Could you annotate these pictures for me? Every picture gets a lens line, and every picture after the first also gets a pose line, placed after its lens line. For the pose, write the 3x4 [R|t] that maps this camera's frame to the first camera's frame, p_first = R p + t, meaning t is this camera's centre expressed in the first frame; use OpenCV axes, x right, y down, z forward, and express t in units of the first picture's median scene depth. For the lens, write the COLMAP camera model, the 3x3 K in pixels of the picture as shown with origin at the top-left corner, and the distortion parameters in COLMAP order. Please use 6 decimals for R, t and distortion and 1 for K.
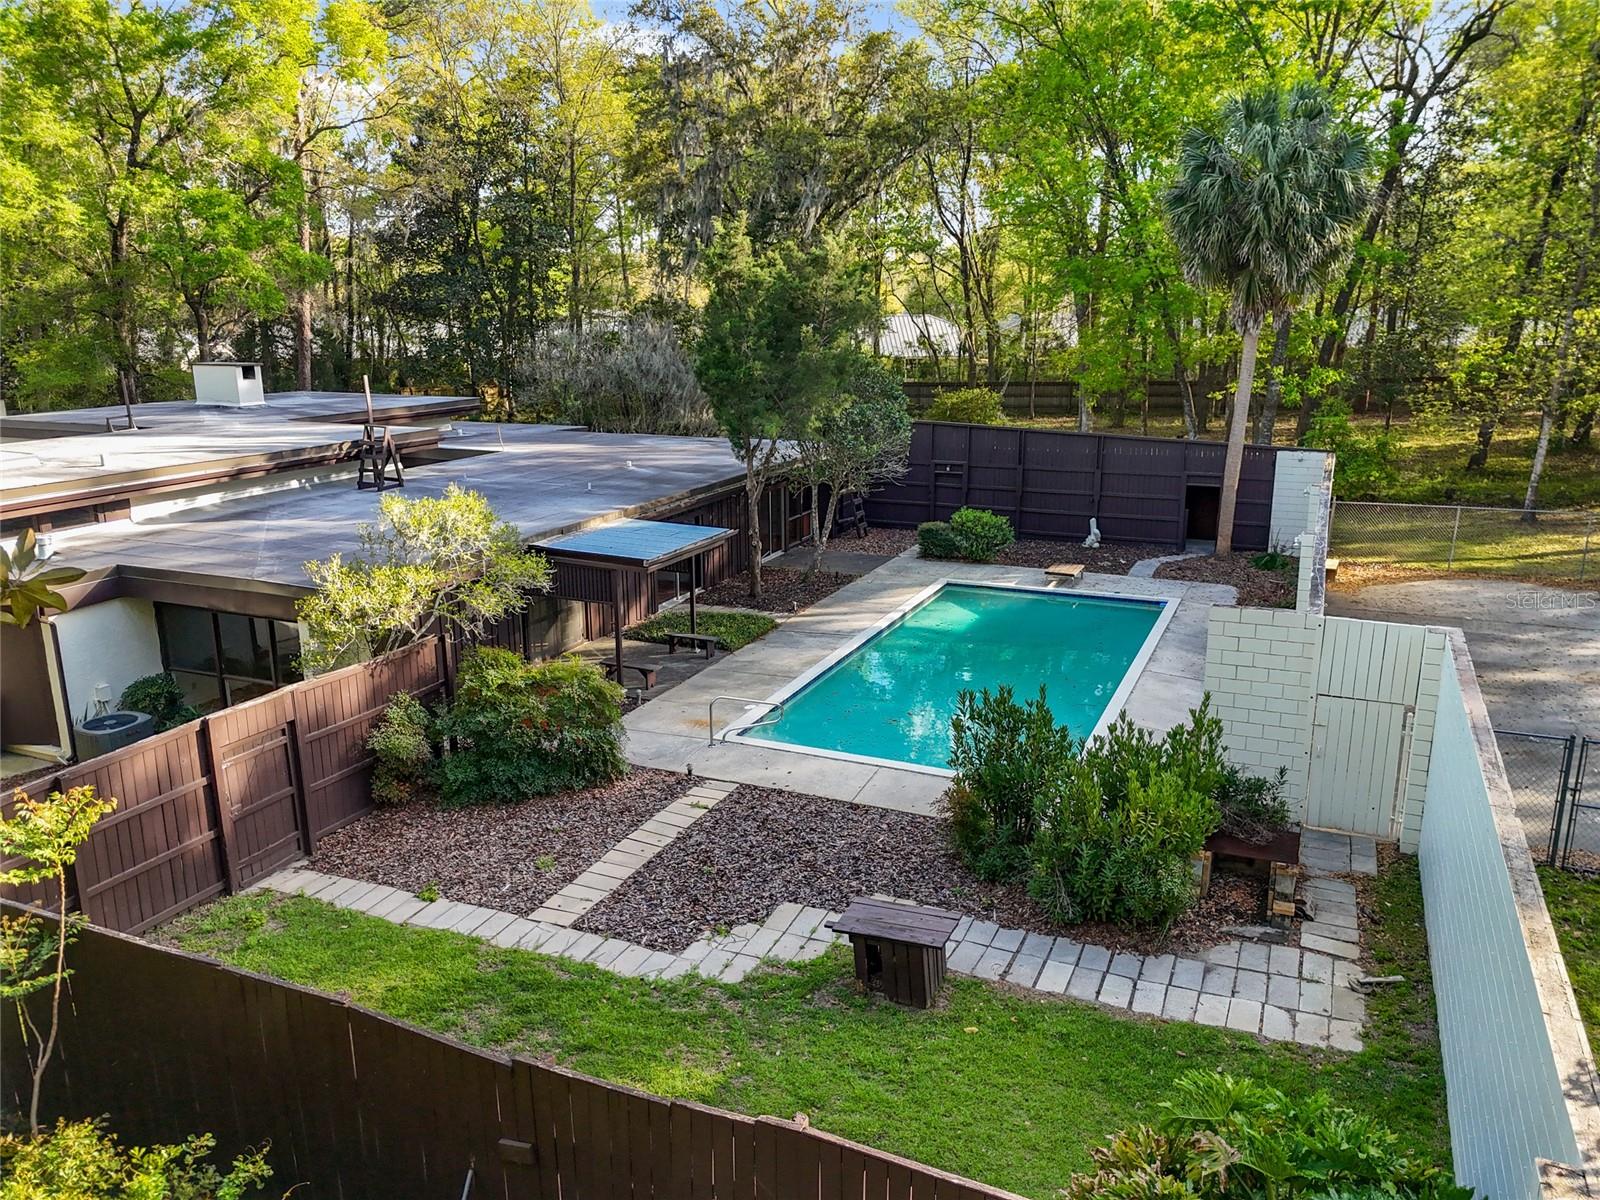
lens RADIAL K [[1160.6, 0, 800.0], [0, 1160.6, 600.0], [0, 0, 1]] dist [0.062156, -0.058274]
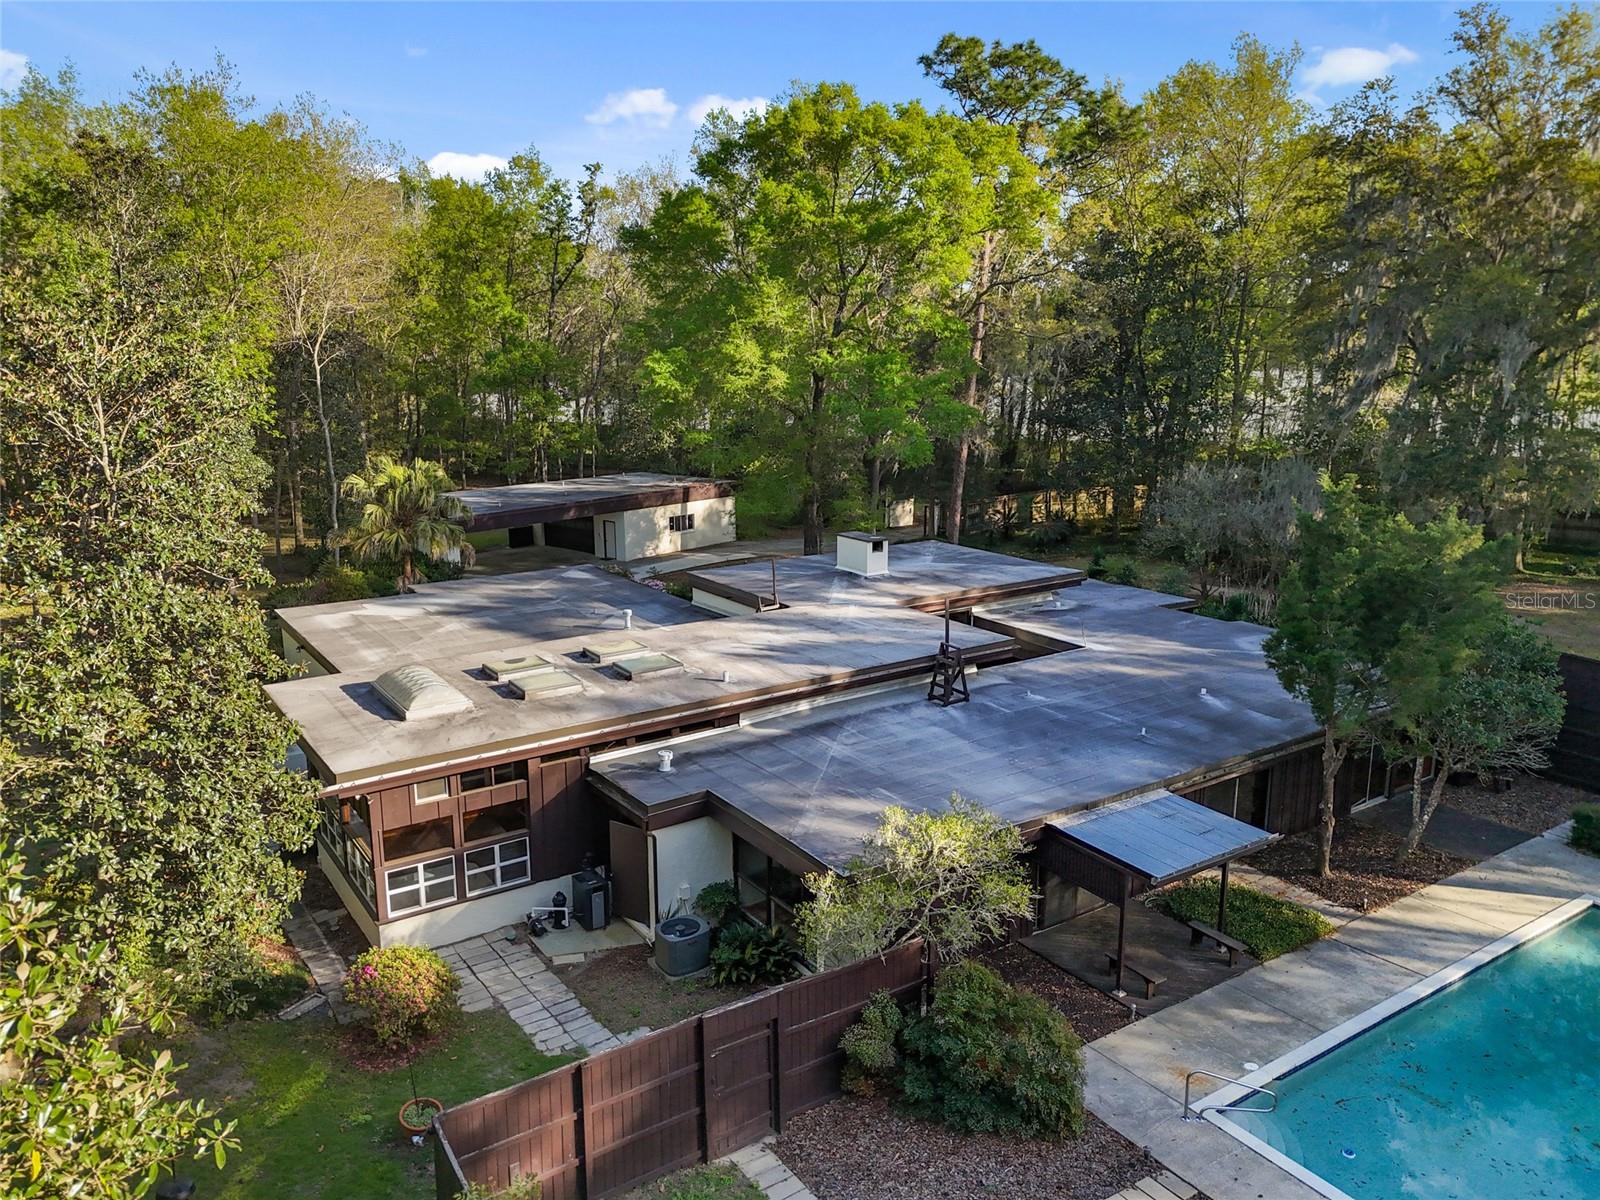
lens RADIAL K [[1160.6, 0, 800.0], [0, 1160.6, 600.0], [0, 0, 1]] dist [0.062156, -0.058274]
pose [[0.843275, 0.115987, -0.524818, 0.081143], [-0.130316, 0.991425, 0.009719, -0.188300], [0.521445, 0.060196, 0.851159, 0.013641]]
